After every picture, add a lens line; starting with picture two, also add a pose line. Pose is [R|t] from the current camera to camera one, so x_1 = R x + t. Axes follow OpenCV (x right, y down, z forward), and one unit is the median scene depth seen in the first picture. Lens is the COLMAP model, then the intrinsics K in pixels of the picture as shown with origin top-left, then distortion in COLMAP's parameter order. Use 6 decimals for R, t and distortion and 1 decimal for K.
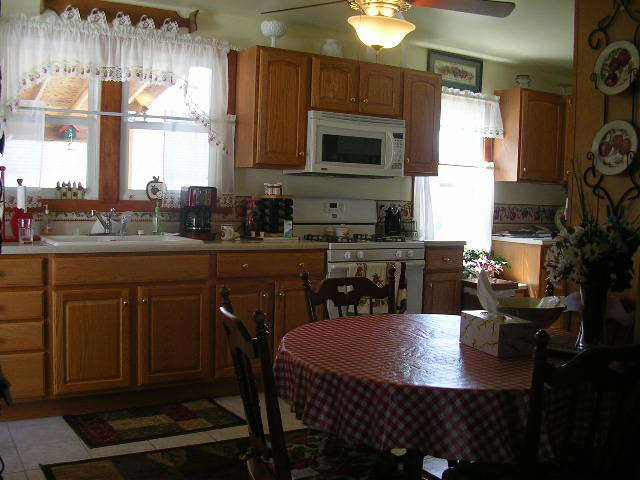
lens RADIAL K [[712.1, 0, 320.0], [0, 712.1, 240.0], [0, 0, 1]] dist [-0.176816, -0.009745]
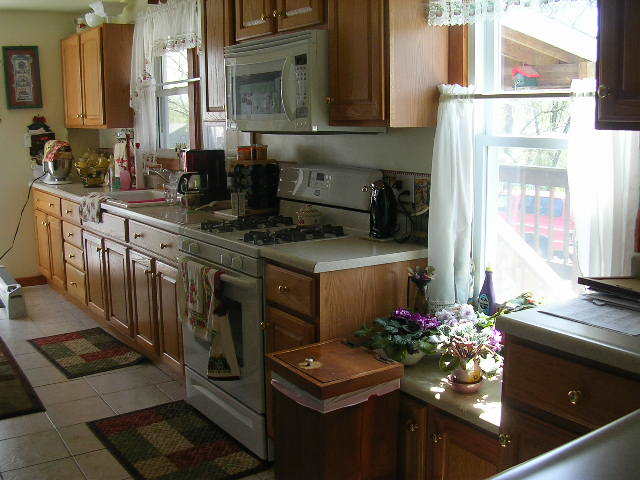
lens RADIAL K [[712.1, 0, 320.0], [0, 712.1, 240.0], [0, 0, 1]] dist [-0.176816, -0.009745]
pose [[0.068791, 0.149544, -0.986359, 0.916993], [-0.045137, 0.988155, 0.146669, -0.115607], [0.996609, 0.034432, 0.074726, 1.289193]]
